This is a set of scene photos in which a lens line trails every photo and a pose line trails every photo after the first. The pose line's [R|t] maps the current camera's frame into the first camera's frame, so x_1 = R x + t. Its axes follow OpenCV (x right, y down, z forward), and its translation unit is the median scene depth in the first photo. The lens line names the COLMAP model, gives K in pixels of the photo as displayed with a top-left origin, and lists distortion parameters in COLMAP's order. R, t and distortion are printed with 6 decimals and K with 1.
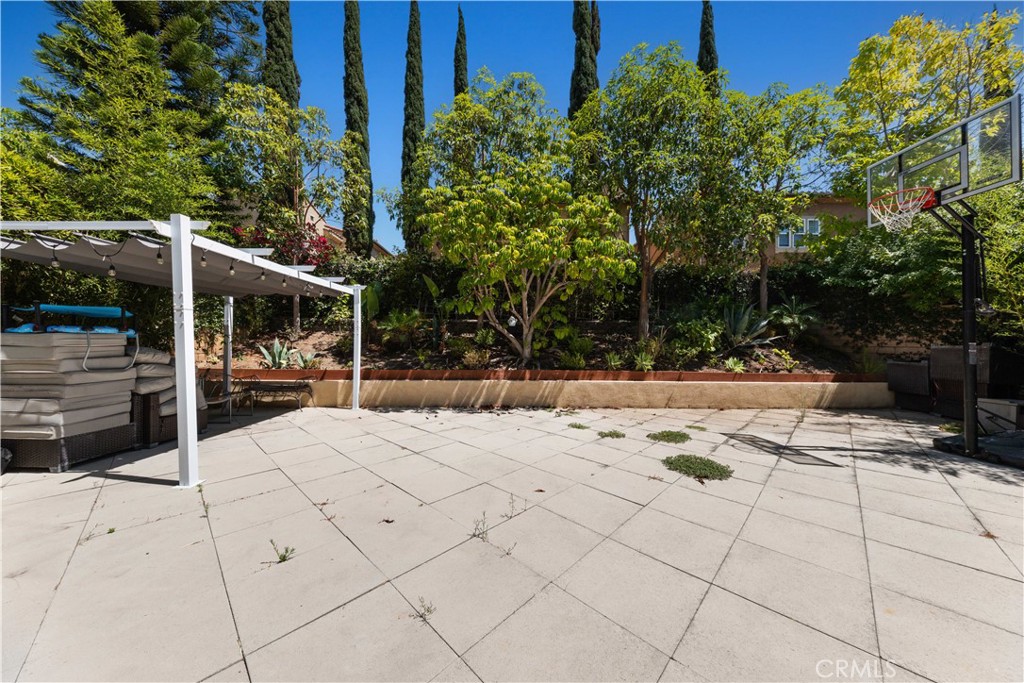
lens RADIAL K [[341.3, 0, 511.1], [0, 341.3, 348.0], [0, 0, 1]] dist [0.023384, -0.006784]
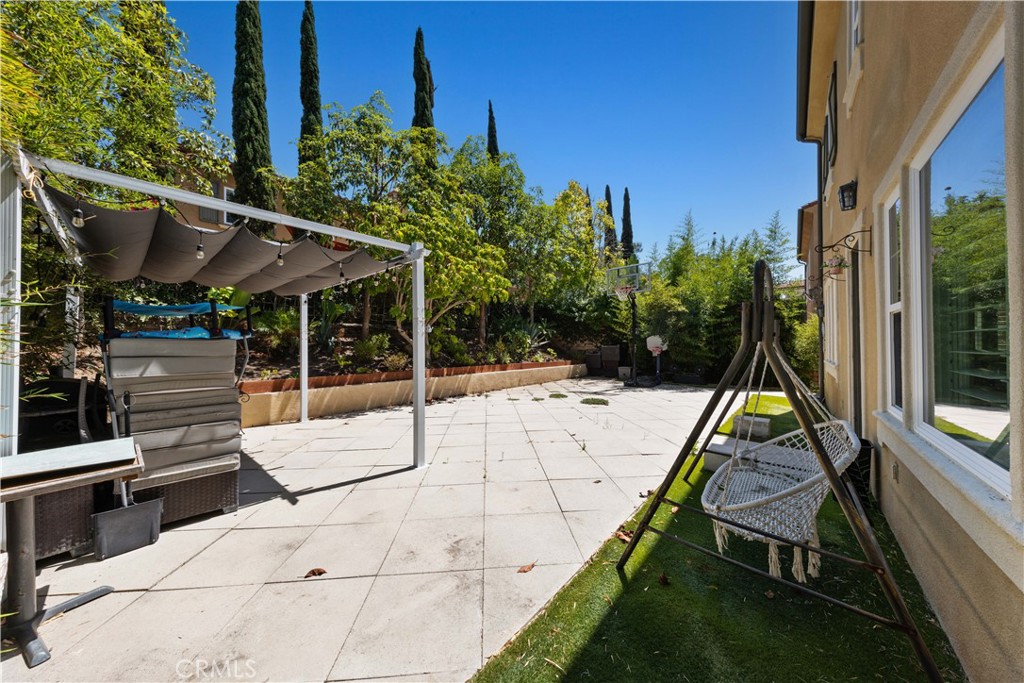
lens RADIAL K [[341.3, 0, 511.1], [0, 341.3, 348.0], [0, 0, 1]] dist [0.023384, -0.006784]
pose [[0.653835, -0.013570, 0.756515, -0.759103], [0.020336, 0.999793, 0.000357, -0.004551], [-0.756364, 0.015151, 0.653976, -0.010216]]
